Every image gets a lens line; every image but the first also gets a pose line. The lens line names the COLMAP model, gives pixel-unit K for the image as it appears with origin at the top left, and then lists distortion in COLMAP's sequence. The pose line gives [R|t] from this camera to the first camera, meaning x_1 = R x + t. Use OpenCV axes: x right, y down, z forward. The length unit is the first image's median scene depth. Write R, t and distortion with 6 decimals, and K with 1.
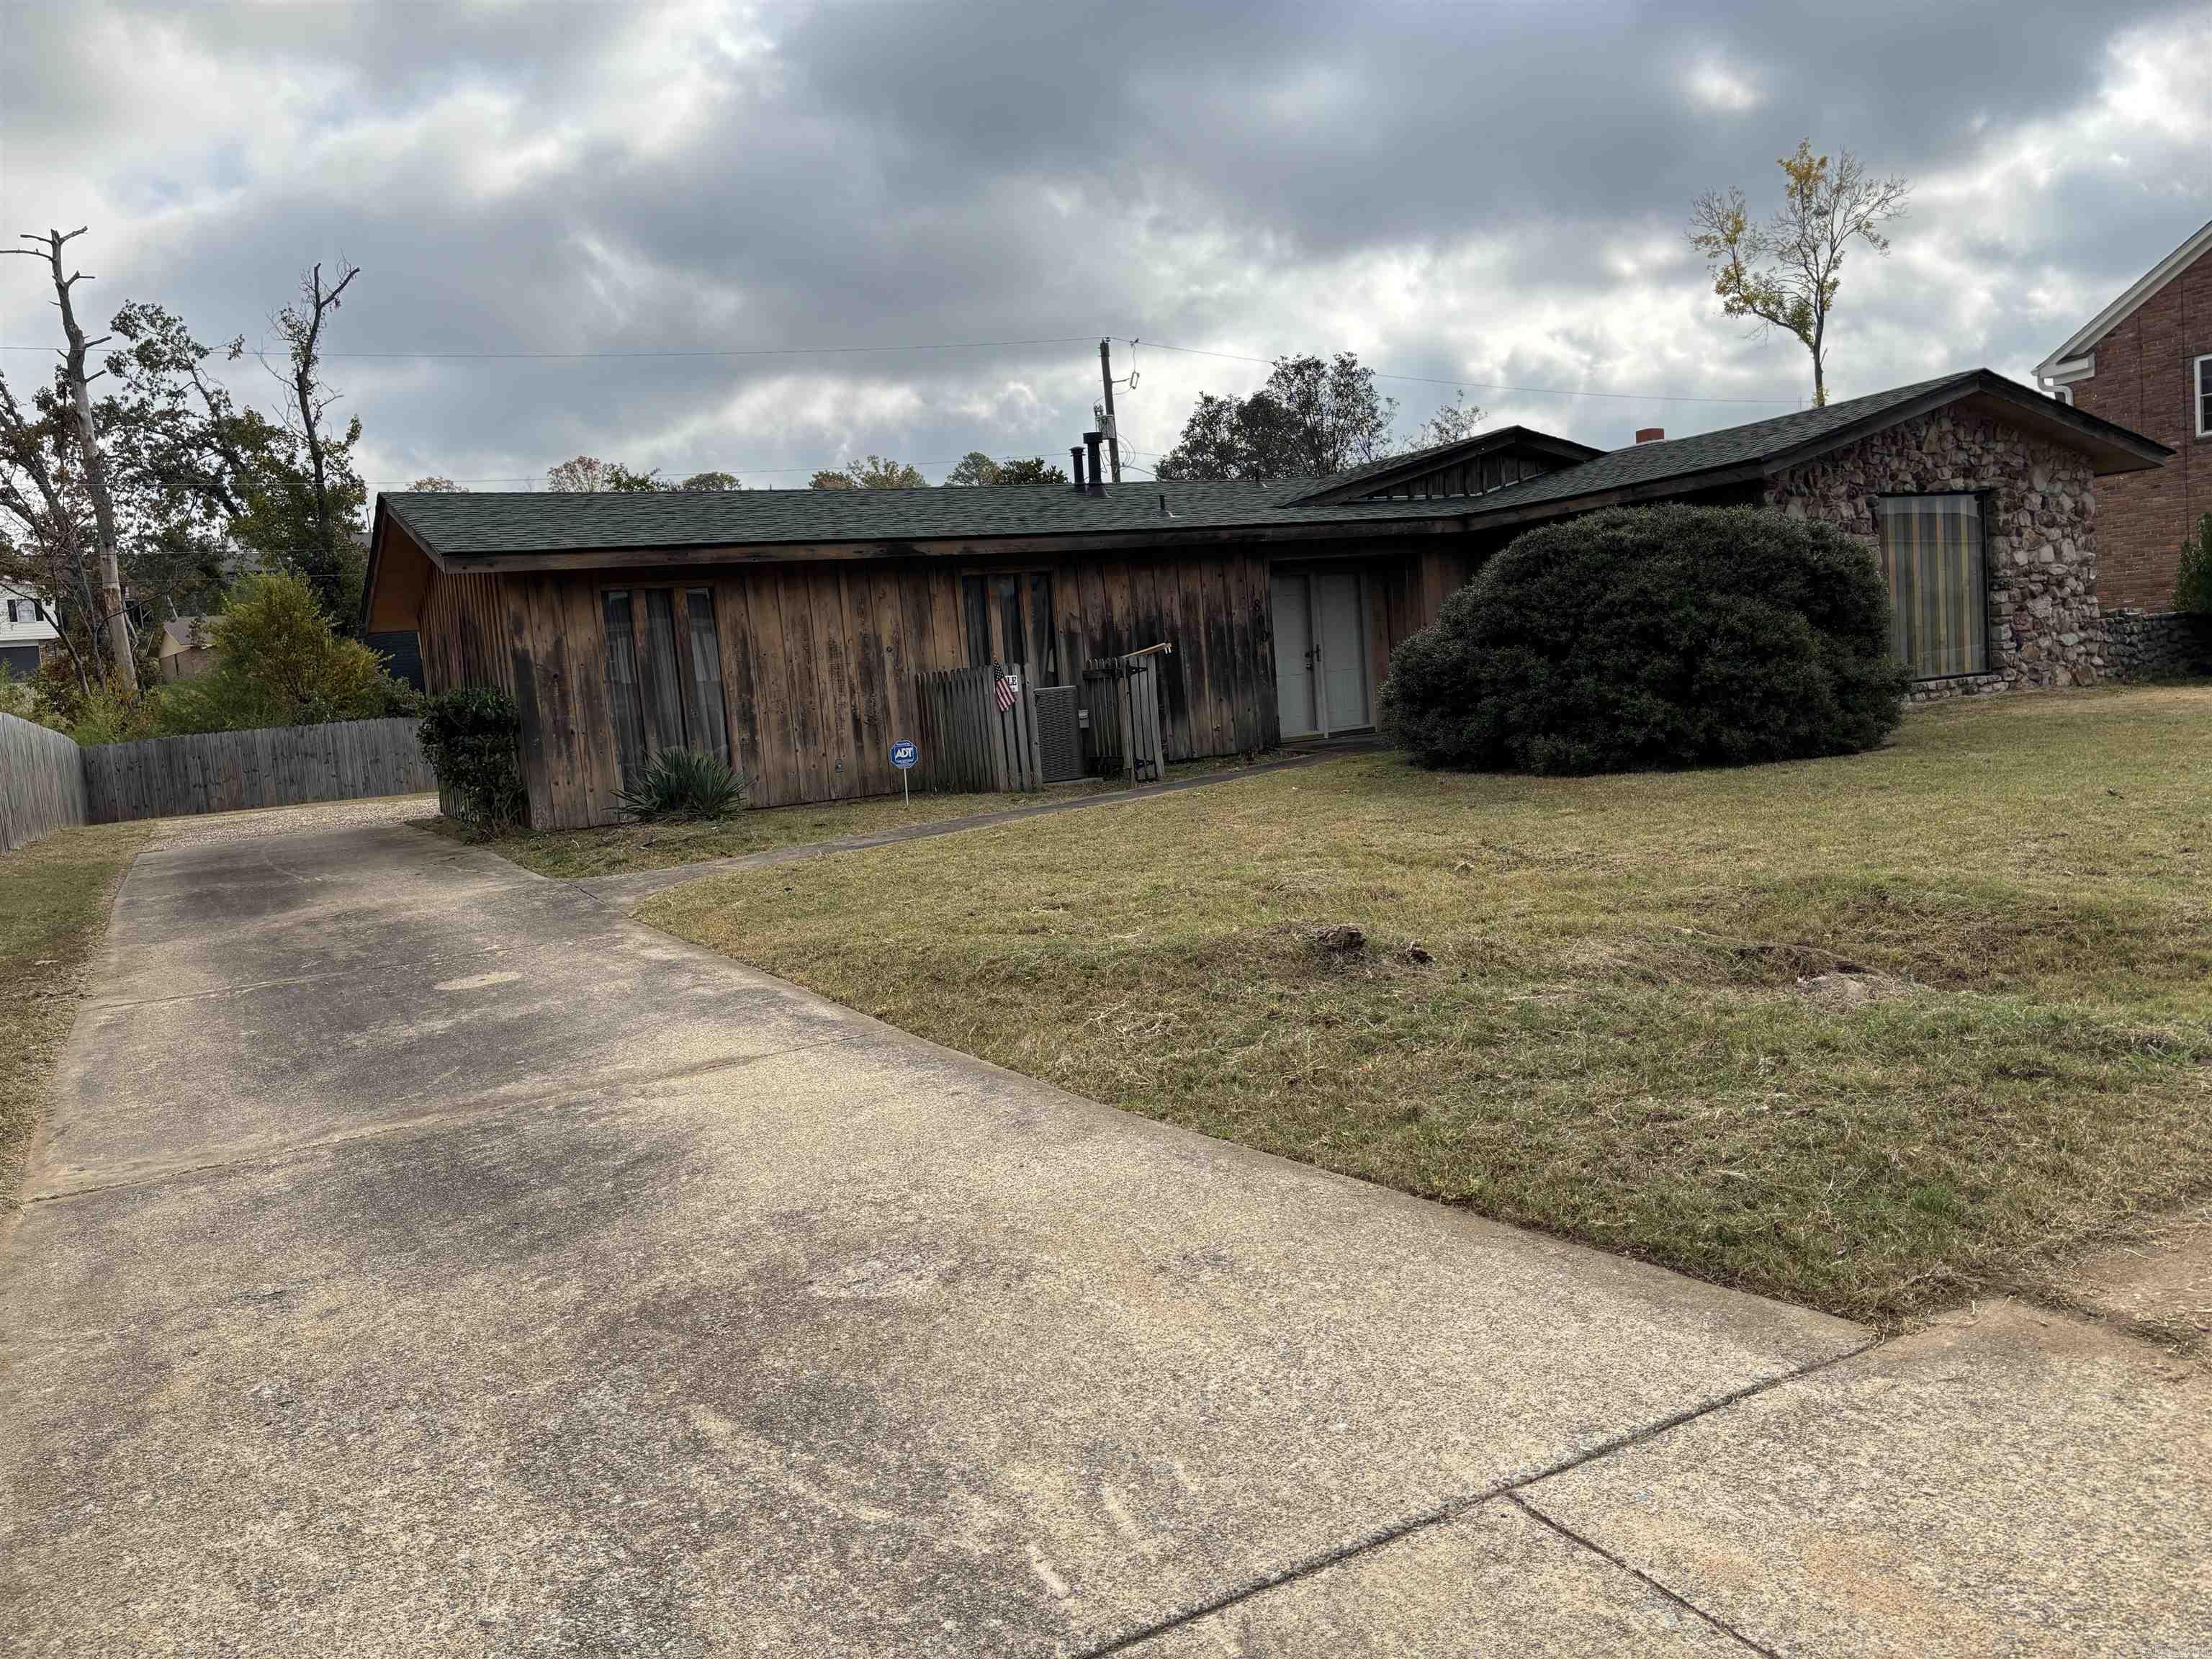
lens RADIAL K [[1683.1, 0, 1106.0], [0, 1683.1, 829.5], [0, 0, 1]] dist [0.056031, -0.046052]
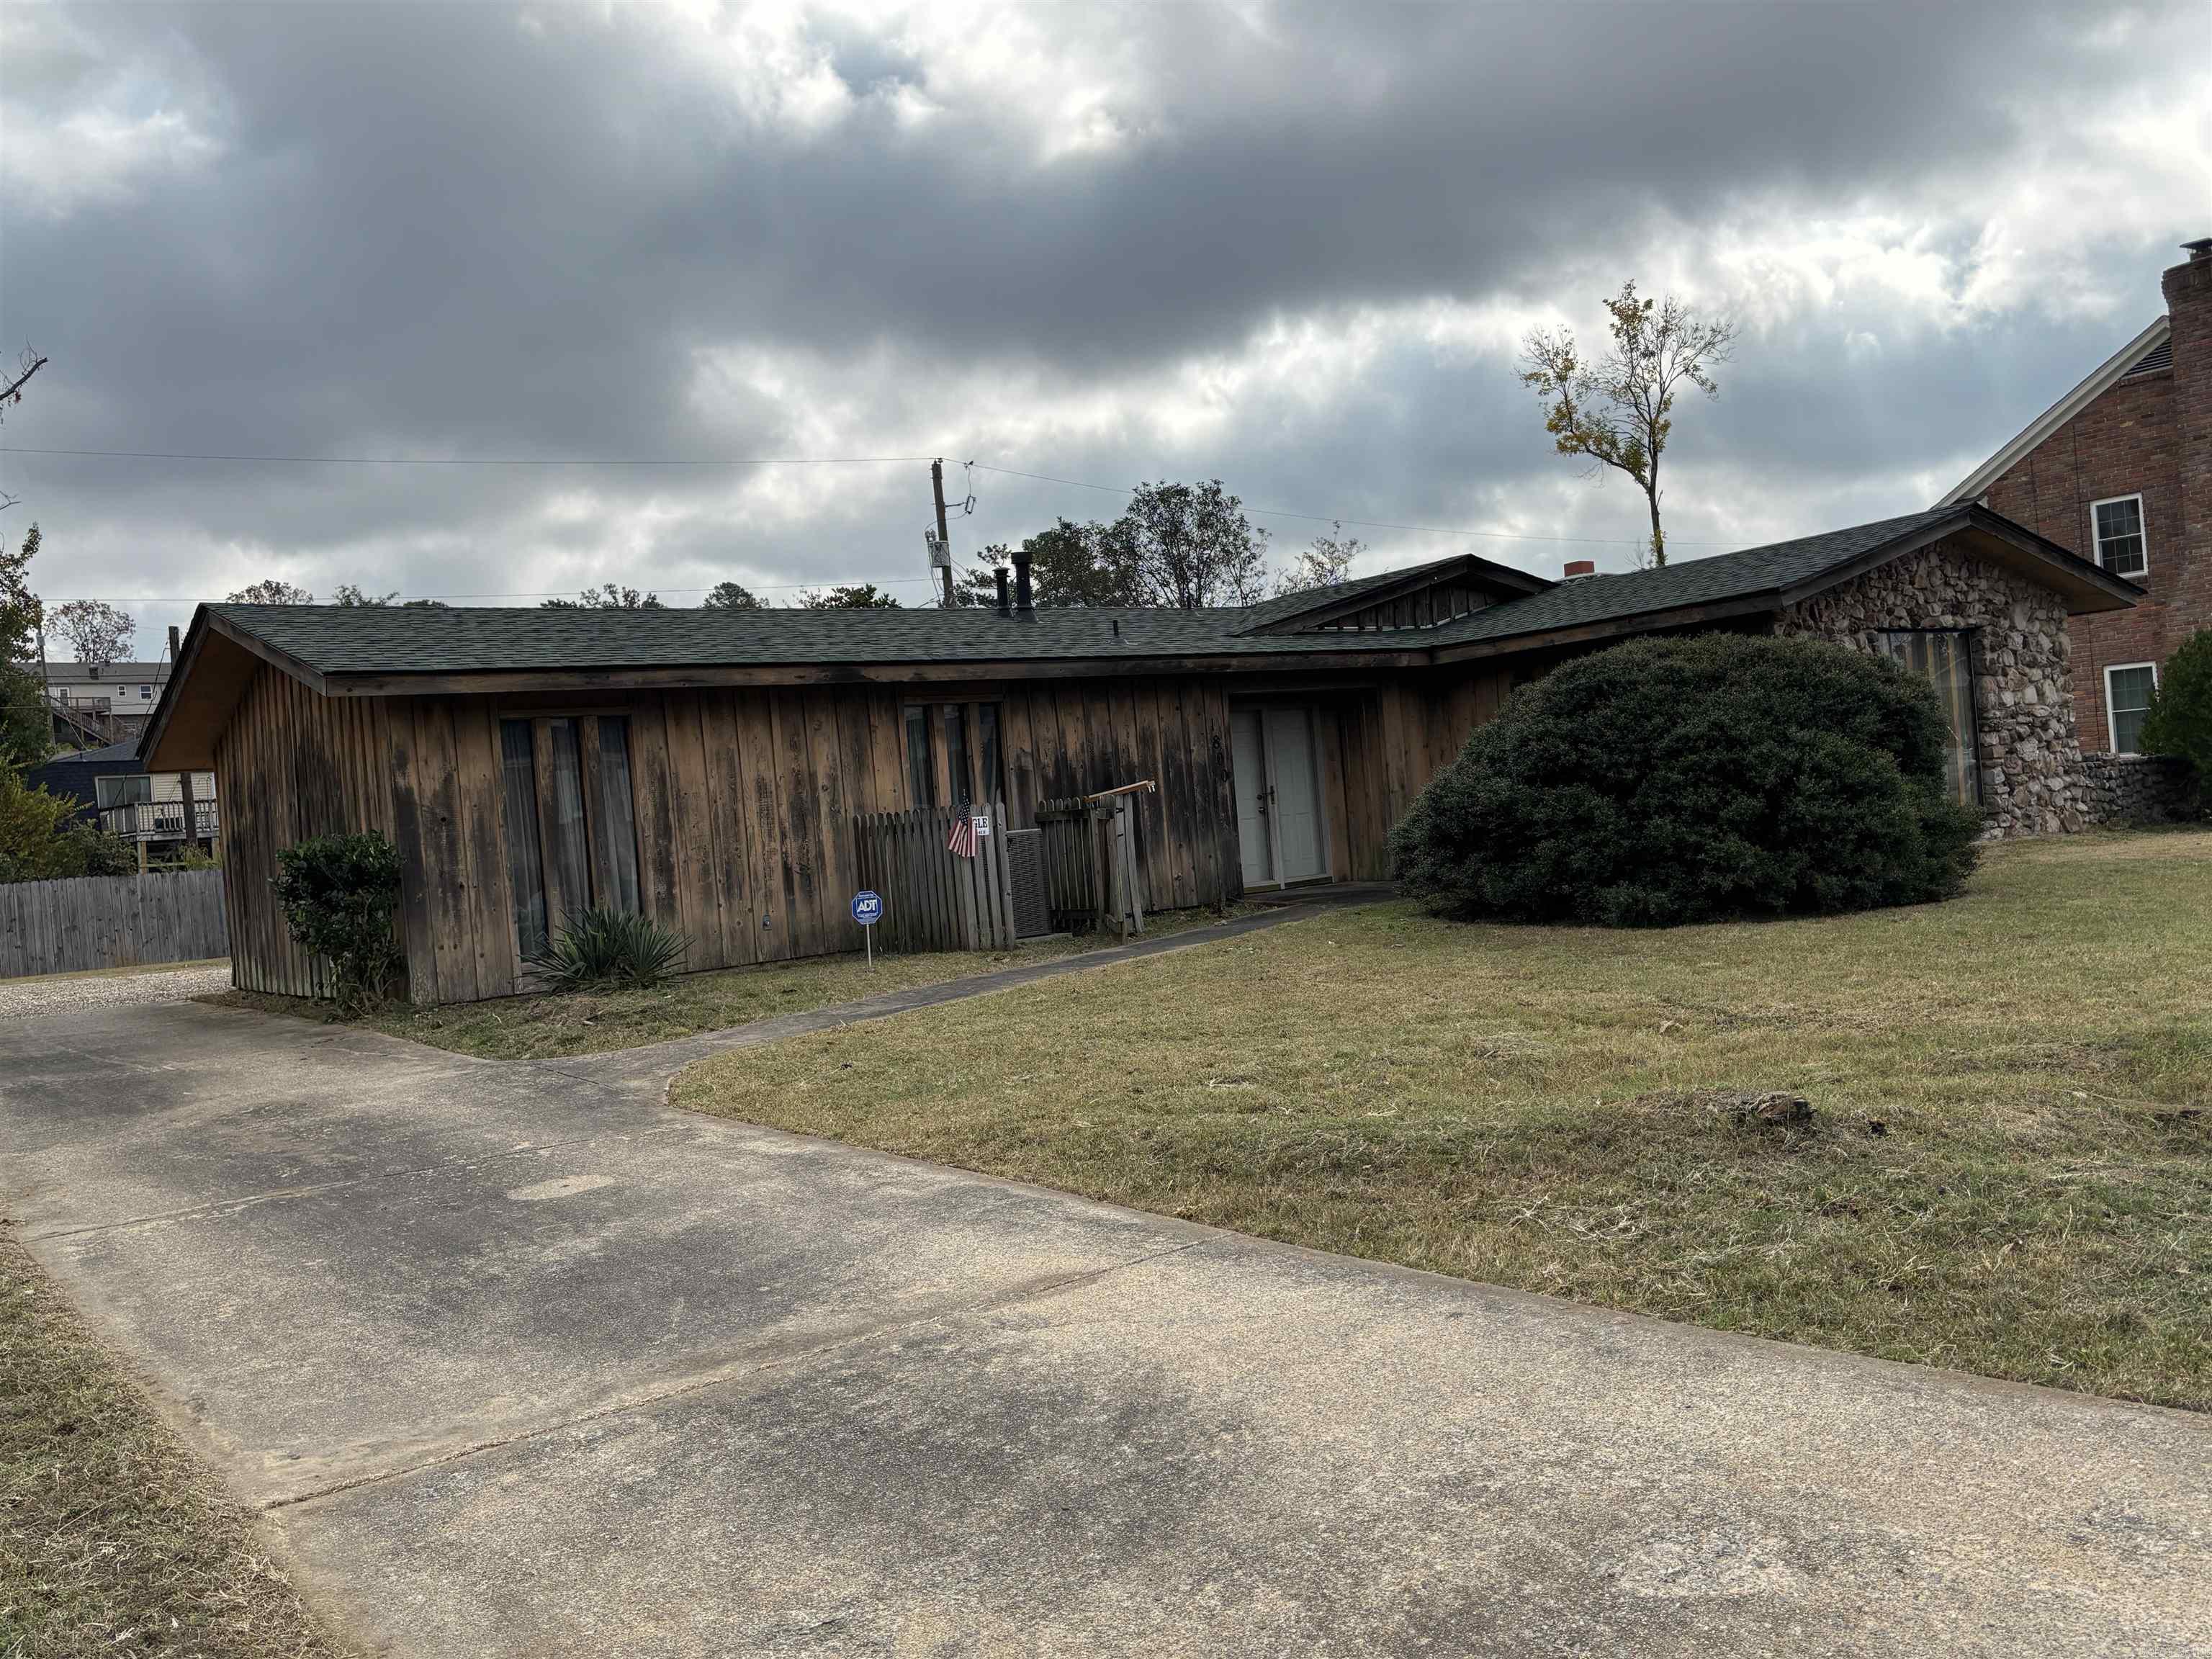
lens RADIAL K [[1858.4, 0, 1105.2], [0, 1858.4, 815.1], [0, 0, 1]] dist [0.091338, -0.151573]
pose [[0.991203, 0.000424, 0.132351, -0.113422], [0.012563, 0.995178, -0.097277, 0.001800], [-0.131754, 0.098084, 0.986418, 0.037481]]
